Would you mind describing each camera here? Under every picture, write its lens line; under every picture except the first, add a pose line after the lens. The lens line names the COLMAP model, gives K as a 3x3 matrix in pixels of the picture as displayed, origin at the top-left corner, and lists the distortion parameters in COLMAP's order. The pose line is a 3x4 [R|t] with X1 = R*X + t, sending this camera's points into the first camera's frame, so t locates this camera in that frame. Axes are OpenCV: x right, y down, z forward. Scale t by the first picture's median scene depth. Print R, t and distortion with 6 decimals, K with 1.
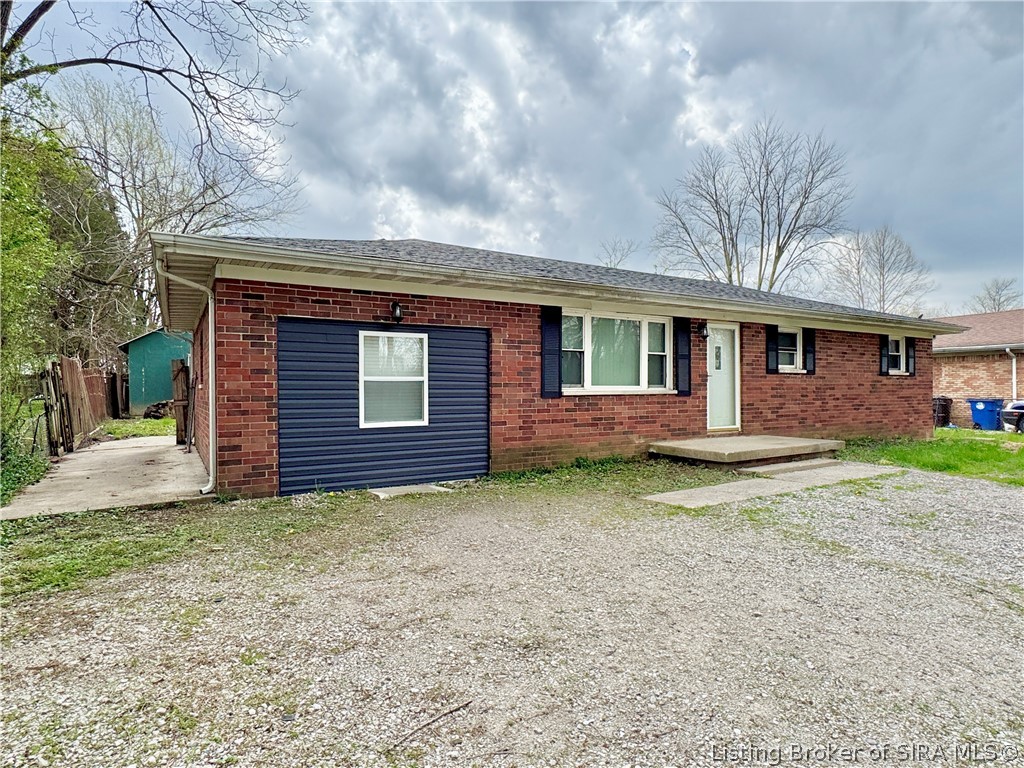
lens RADIAL K [[558.9, 0, 507.7], [0, 558.9, 385.7], [0, 0, 1]] dist [-0.003261, -0.000019]
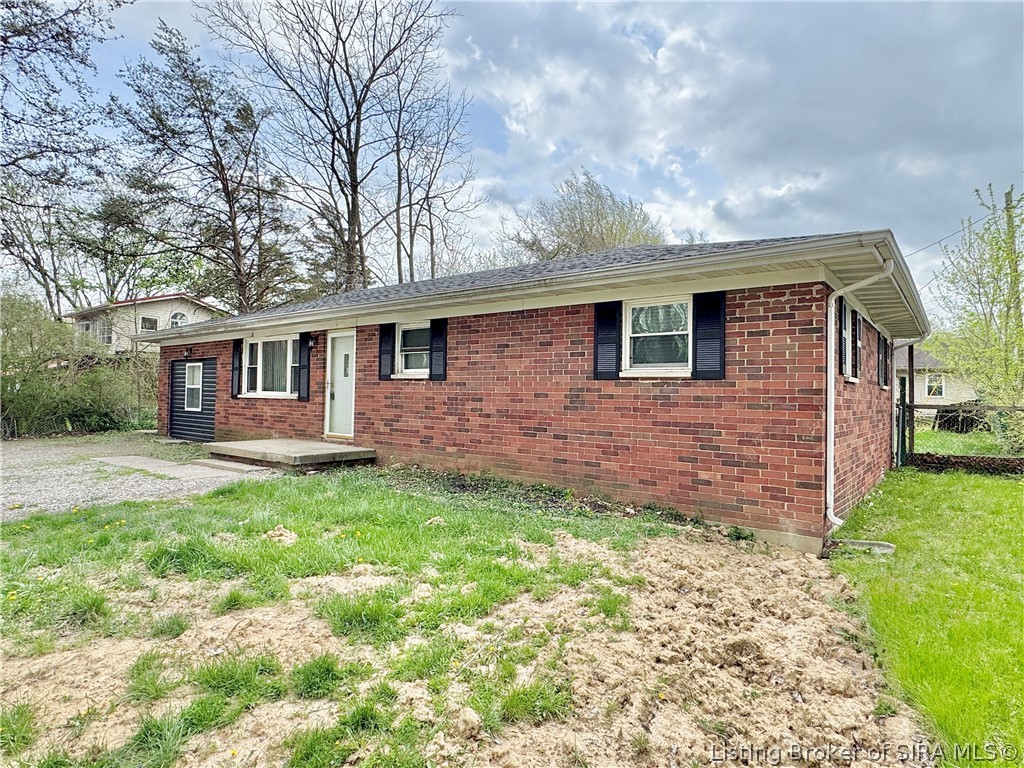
lens RADIAL K [[558.9, 0, 516.5], [0, 558.9, 381.9], [0, 0, 1]] dist [-0.003261, -0.000019]
pose [[0.376469, -0.006831, -0.926404, 1.536945], [-0.008042, 0.999911, -0.010641, -0.012660], [0.926394, 0.011457, 0.376380, 0.976739]]
